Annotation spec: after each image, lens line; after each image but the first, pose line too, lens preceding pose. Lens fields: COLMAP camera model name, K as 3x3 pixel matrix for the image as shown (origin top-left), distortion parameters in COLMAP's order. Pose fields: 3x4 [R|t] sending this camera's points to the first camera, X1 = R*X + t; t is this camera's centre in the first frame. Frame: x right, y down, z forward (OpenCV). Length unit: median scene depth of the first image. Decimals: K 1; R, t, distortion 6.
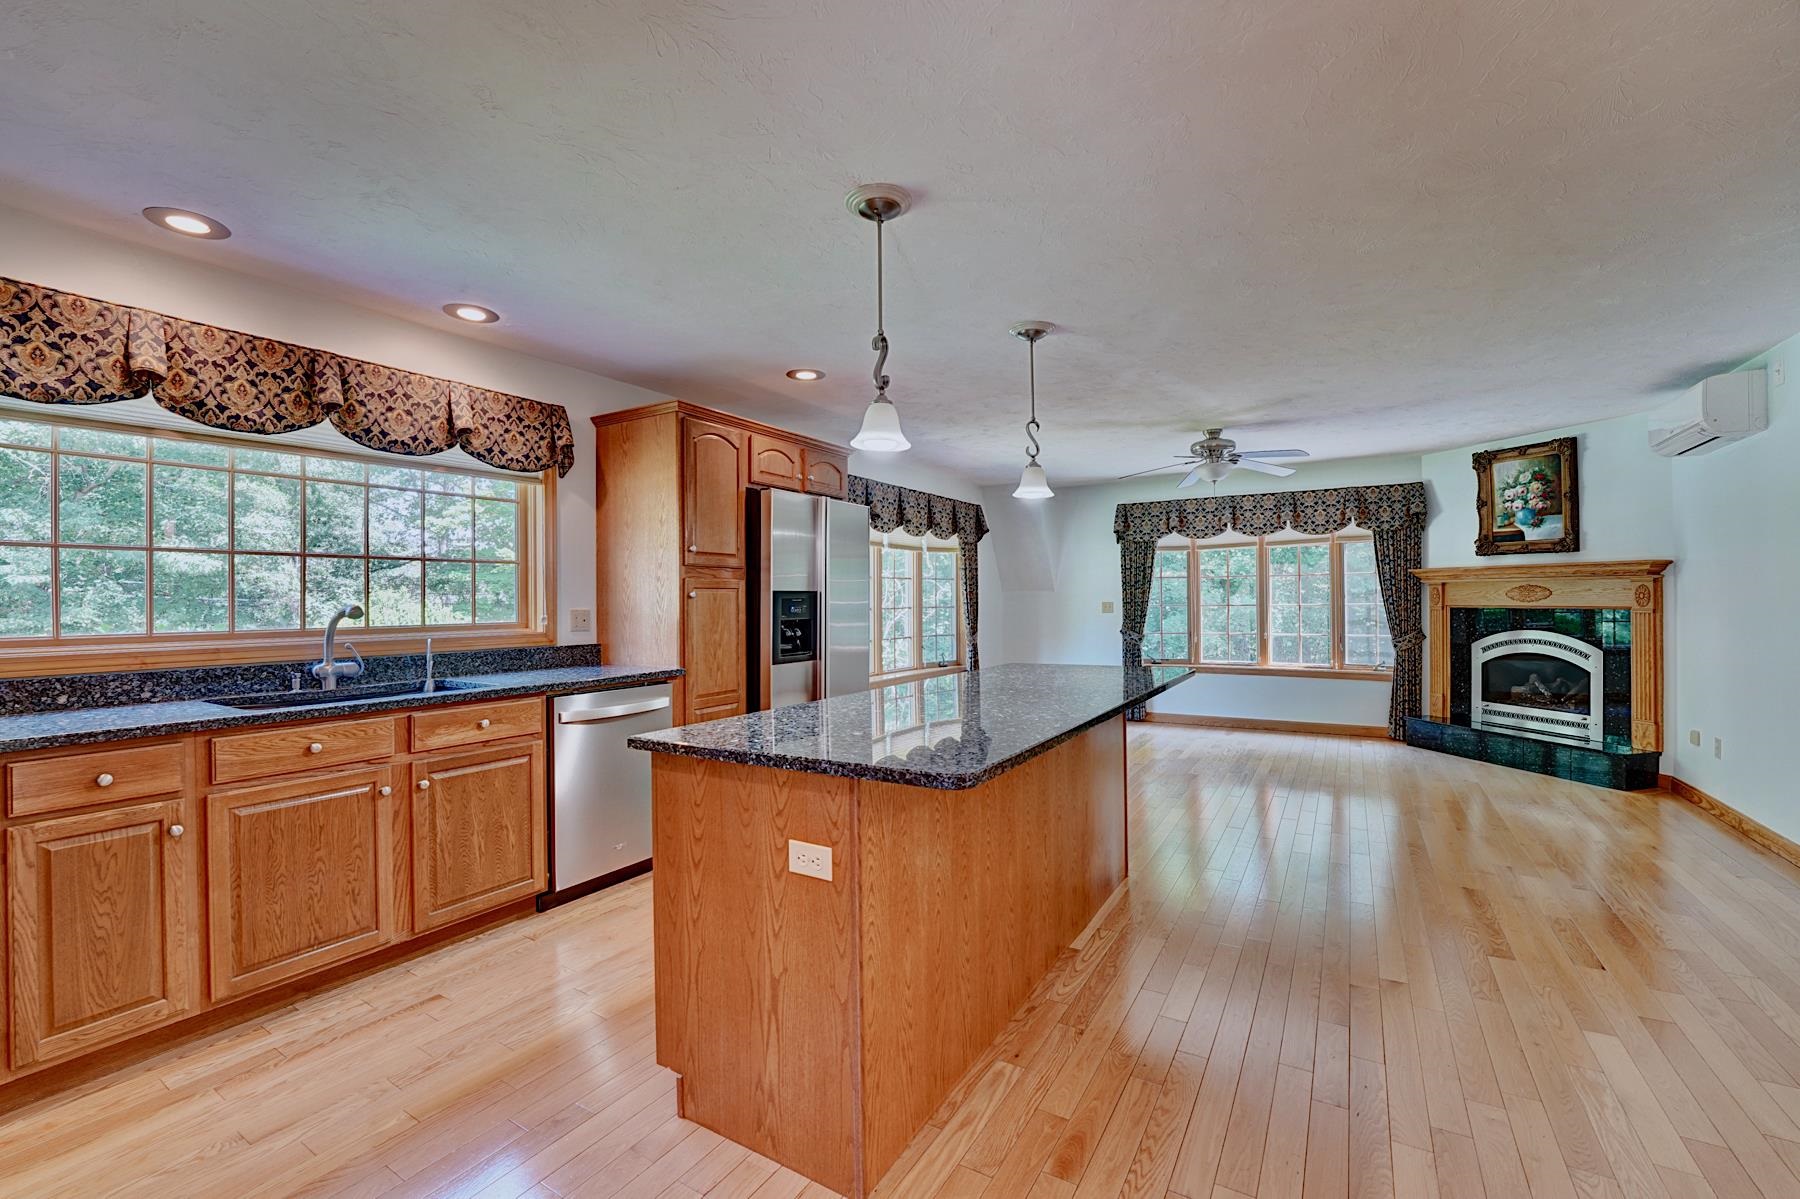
lens RADIAL K [[731.4, 0, 910.1], [0, 731.4, 601.4], [0, 0, 1]] dist [-0.023369, 0.000383]
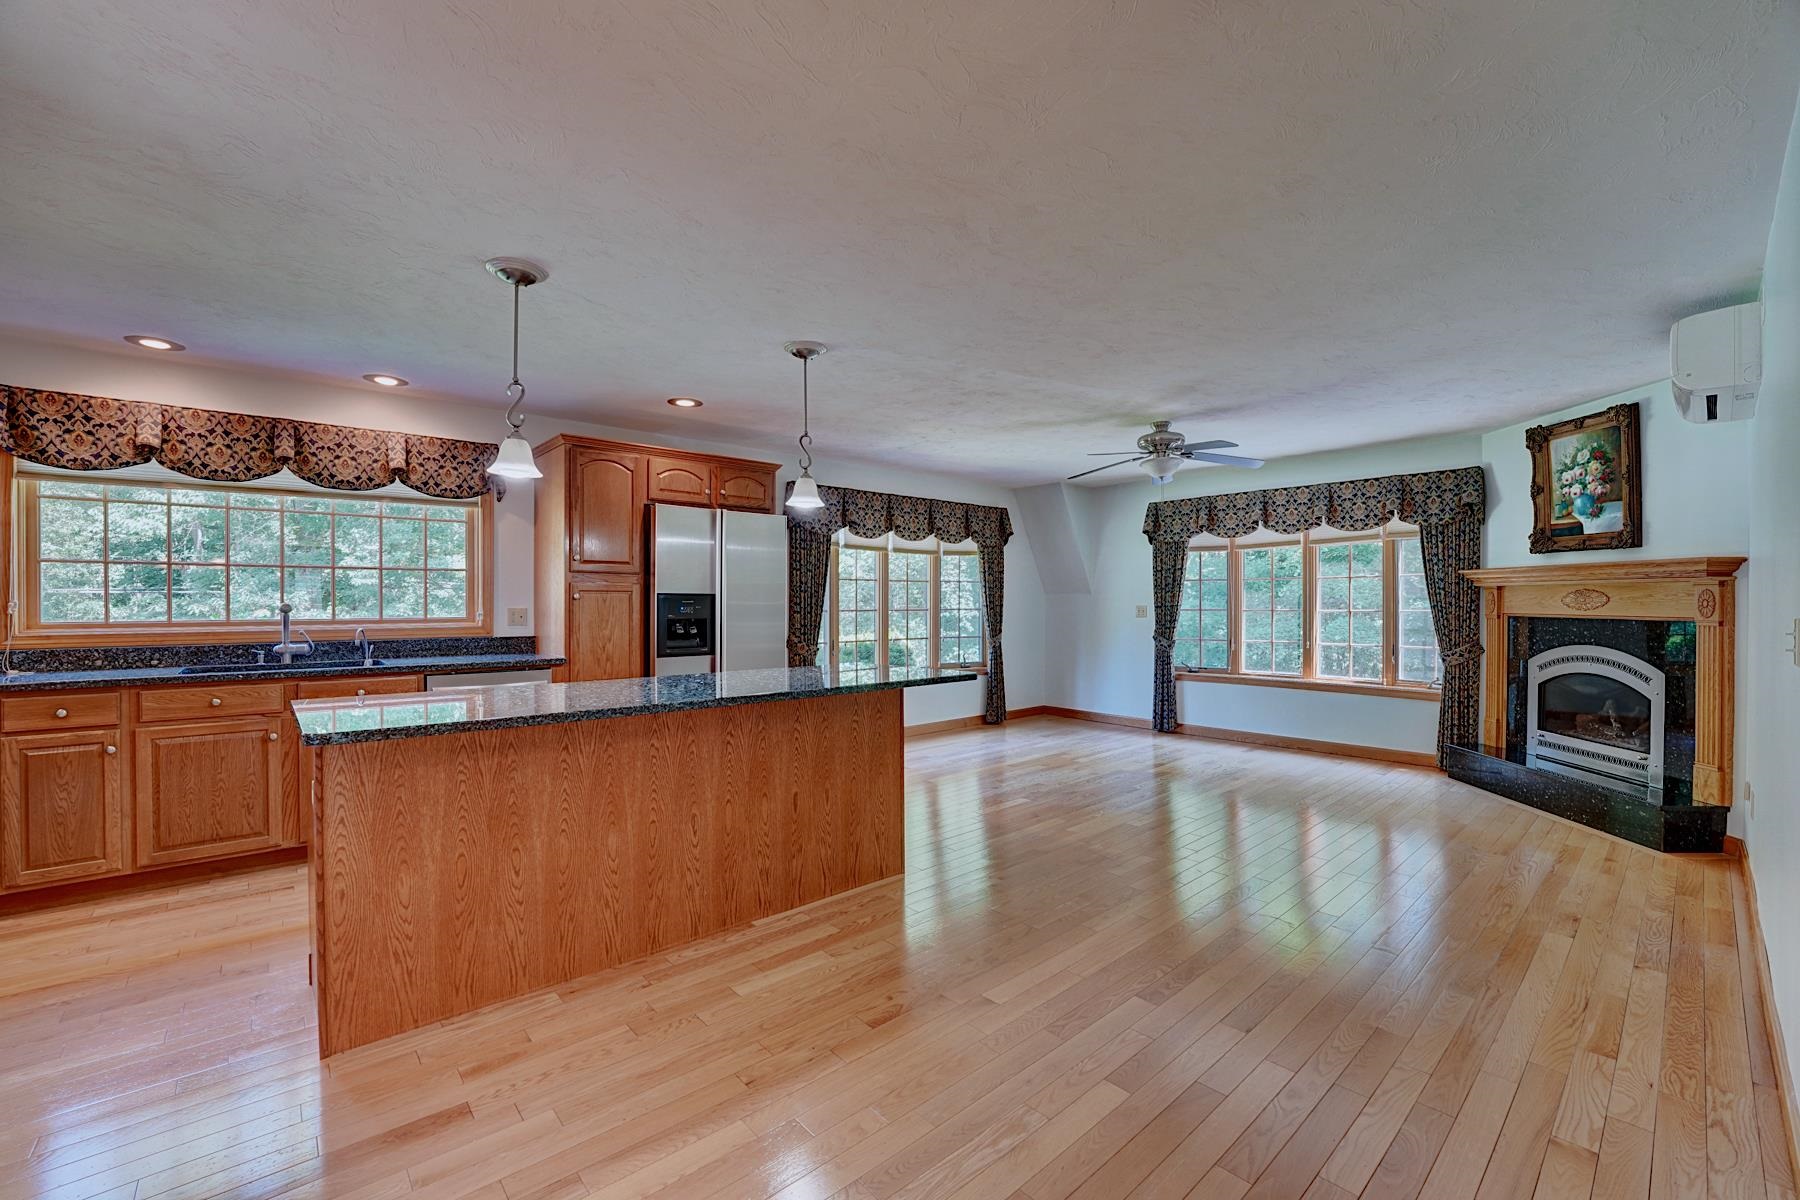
lens RADIAL K [[731.4, 0, 956.8], [0, 731.4, 607.9], [0, 0, 1]] dist [-0.023369, 0.000383]
pose [[0.958628, 0.009545, -0.284501, 0.640807], [-0.007636, 0.999940, 0.007820, -0.004276], [0.284558, -0.005325, 0.958644, 0.037375]]
